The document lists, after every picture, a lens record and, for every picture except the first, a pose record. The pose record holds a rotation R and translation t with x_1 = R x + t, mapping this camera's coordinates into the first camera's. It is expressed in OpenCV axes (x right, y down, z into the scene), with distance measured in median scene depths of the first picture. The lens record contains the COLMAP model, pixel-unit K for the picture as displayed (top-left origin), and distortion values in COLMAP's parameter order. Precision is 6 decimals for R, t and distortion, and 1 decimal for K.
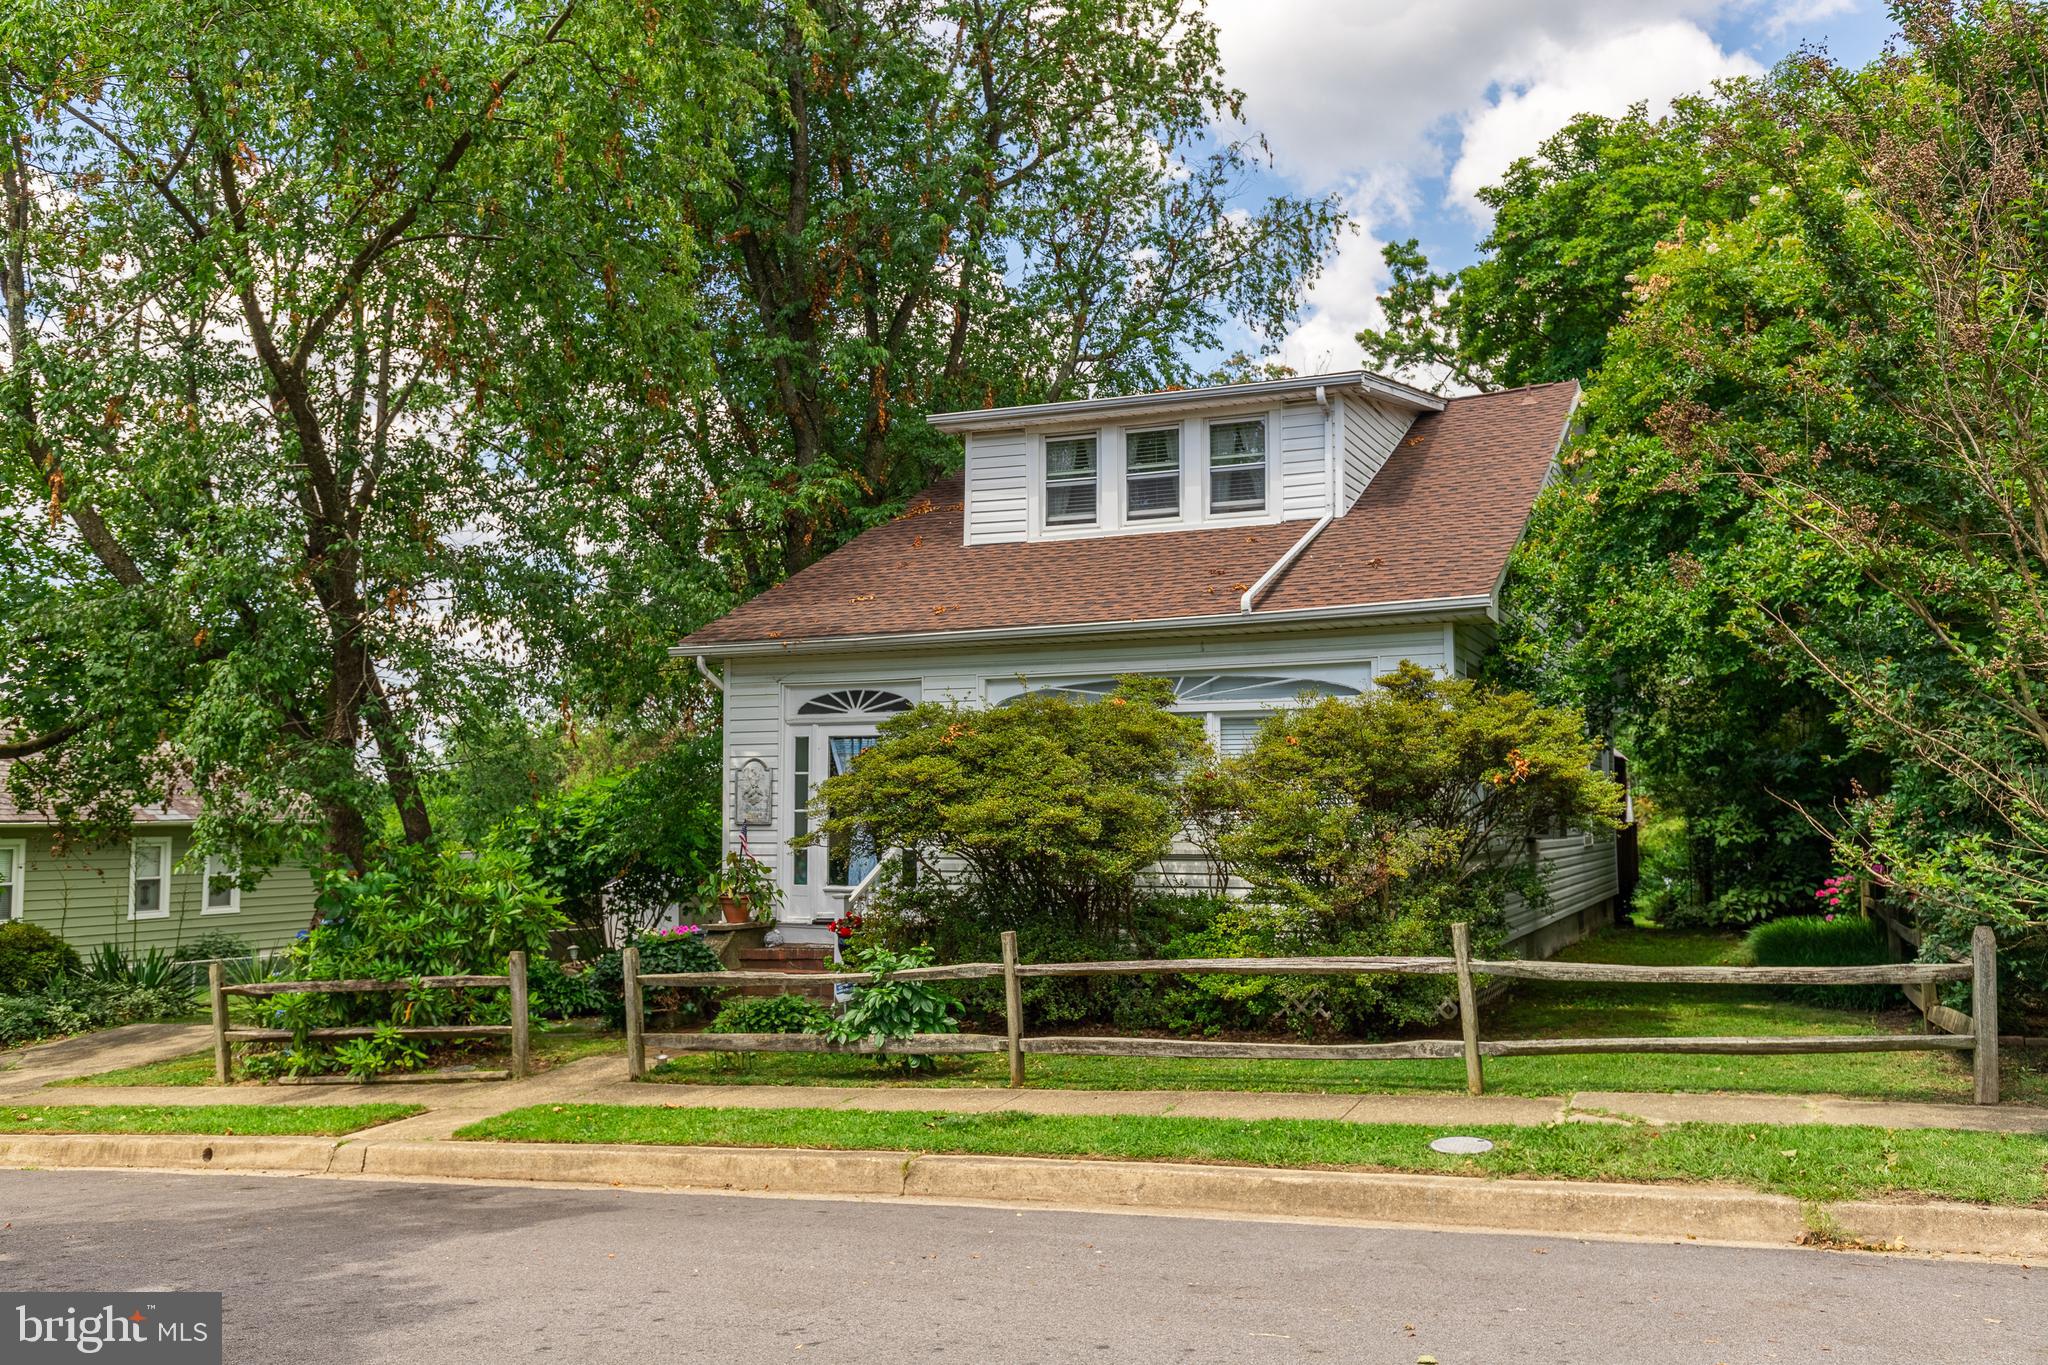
lens RADIAL K [[1671.3, 0, 1031.2], [0, 1671.3, 670.5], [0, 0, 1]] dist [0.007754, -0.003637]
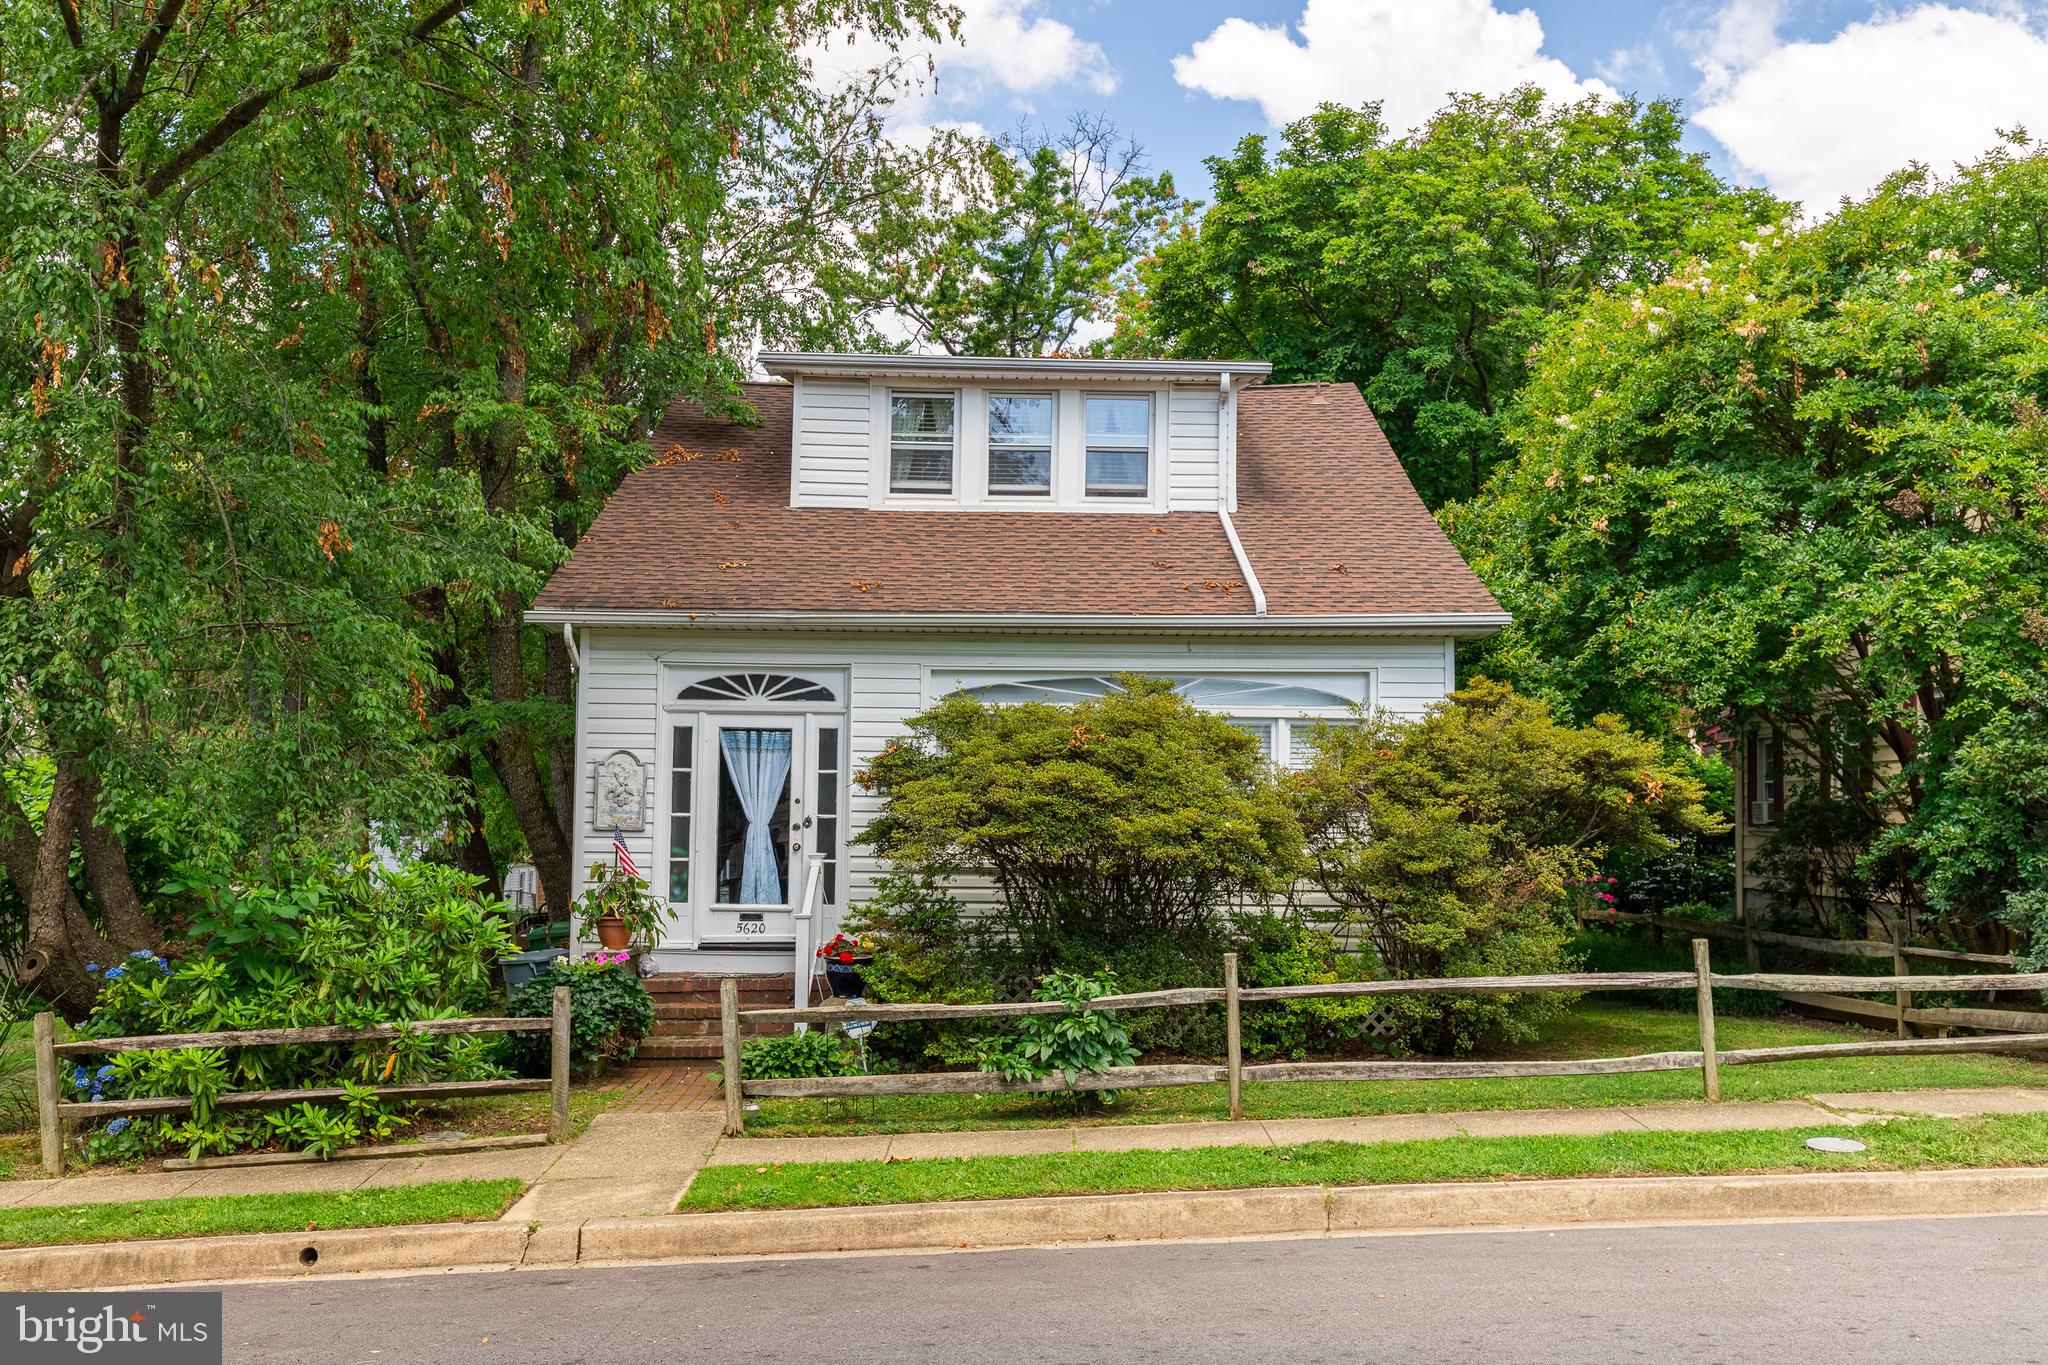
lens RADIAL K [[1976.3, 0, 1019.9], [0, 1976.3, 676.2], [0, 0, 1]] dist [0.012111, 0.000000]
pose [[0.911970, 0.043815, 0.407910, -0.514227], [-0.050558, 0.998705, 0.005759, 0.000449], [-0.407130, -0.025875, 0.913004, 0.036084]]
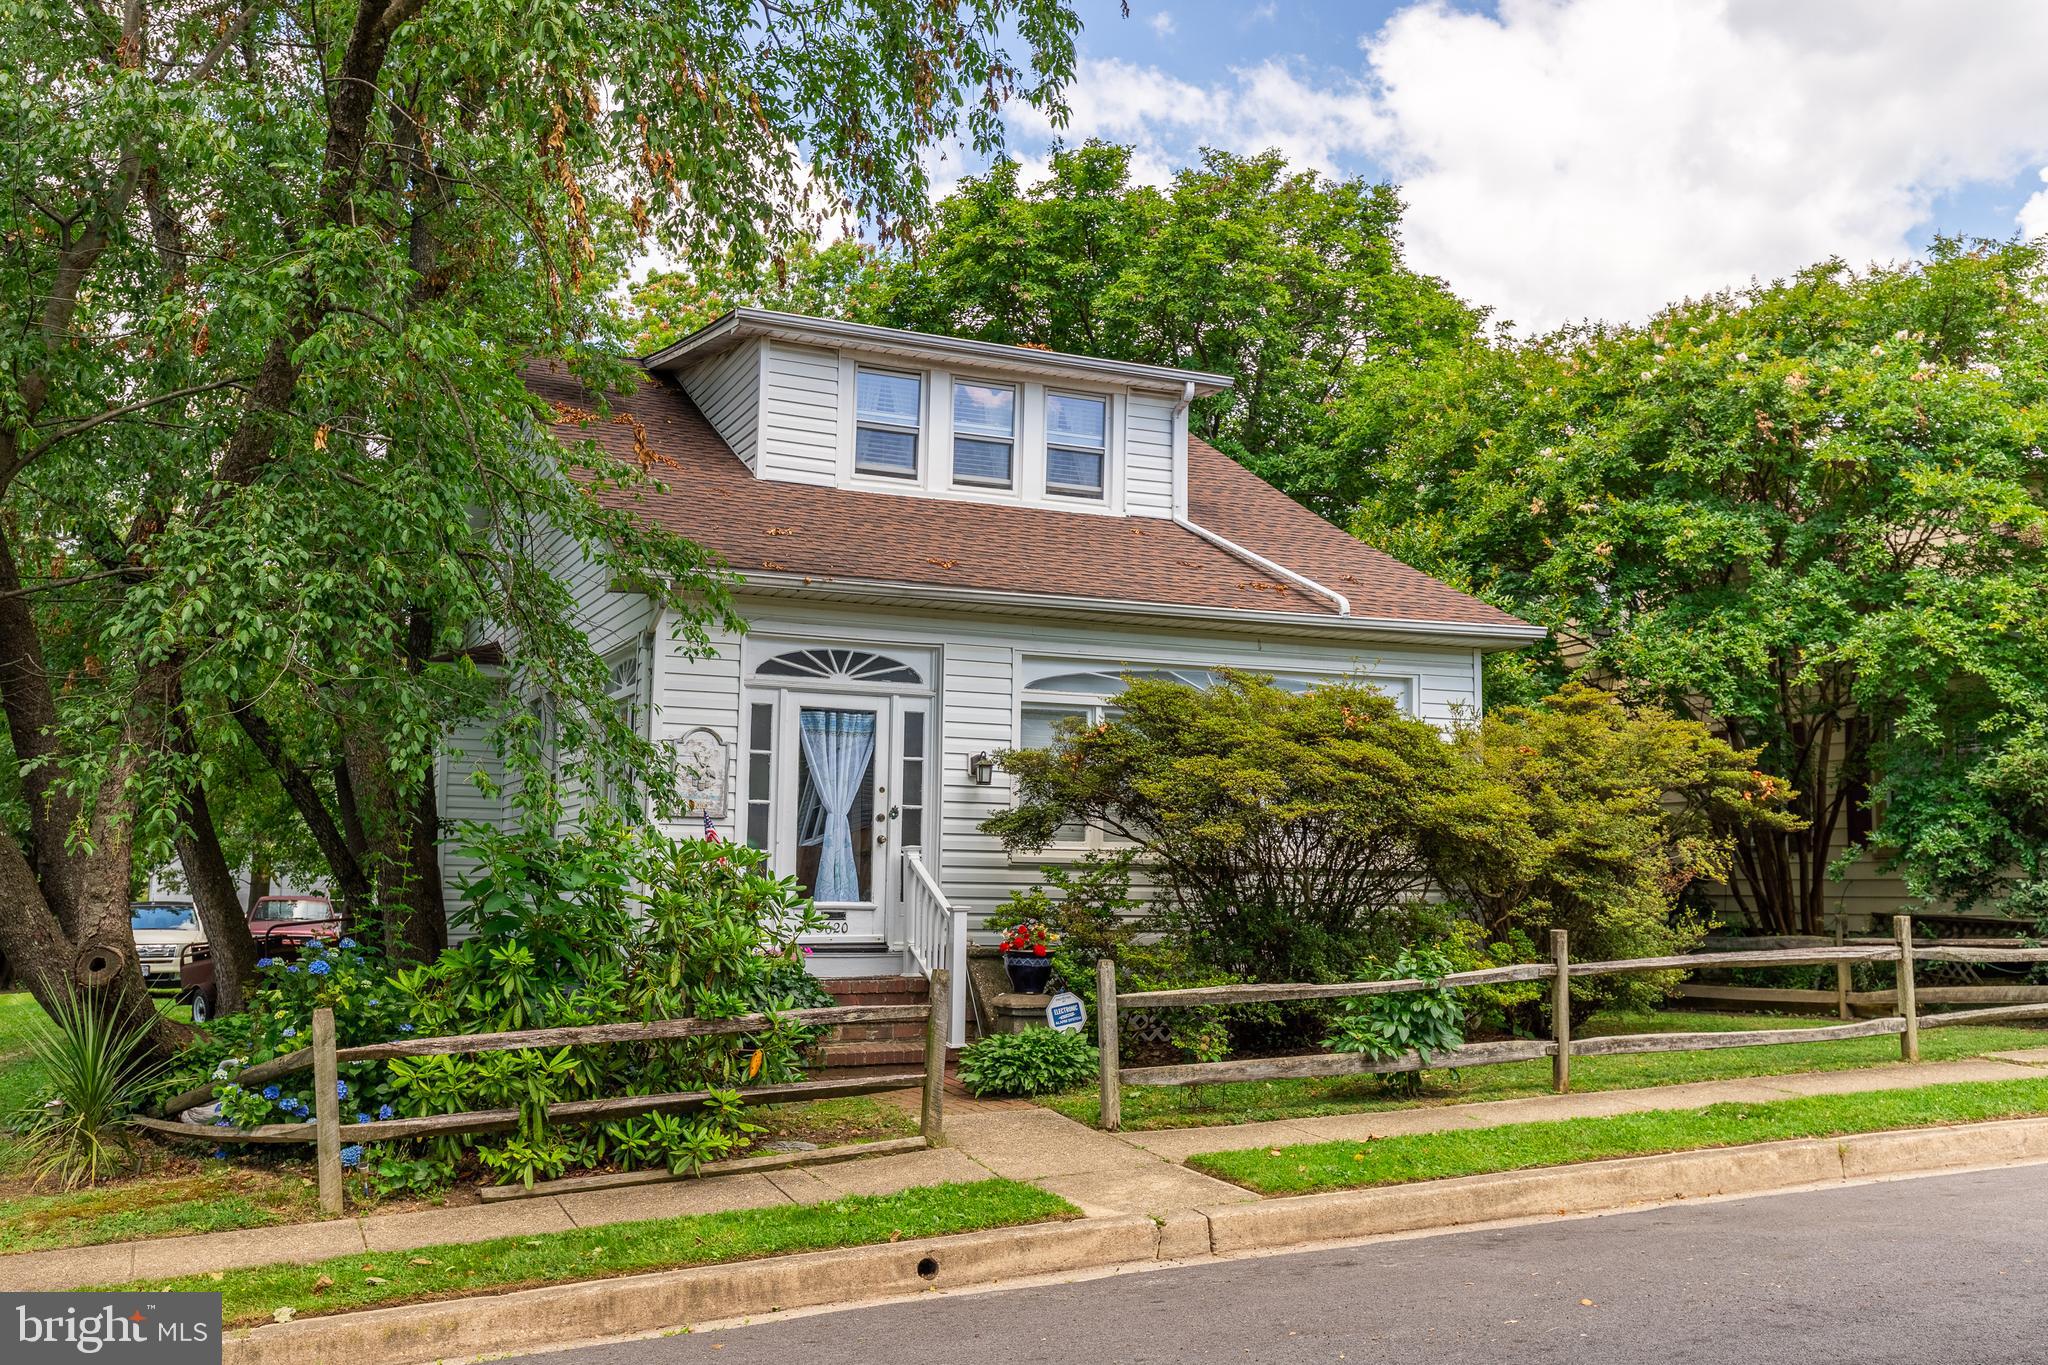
lens RADIAL K [[1976.3, 0, 1020.8], [0, 1976.3, 695.7], [0, 0, 1]] dist [0.012111, 0.000000]
pose [[0.682930, 0.088762, 0.725071, -0.931352], [-0.081787, 0.995640, -0.044850, 0.087900], [-0.725891, -0.028672, 0.687212, 0.401619]]
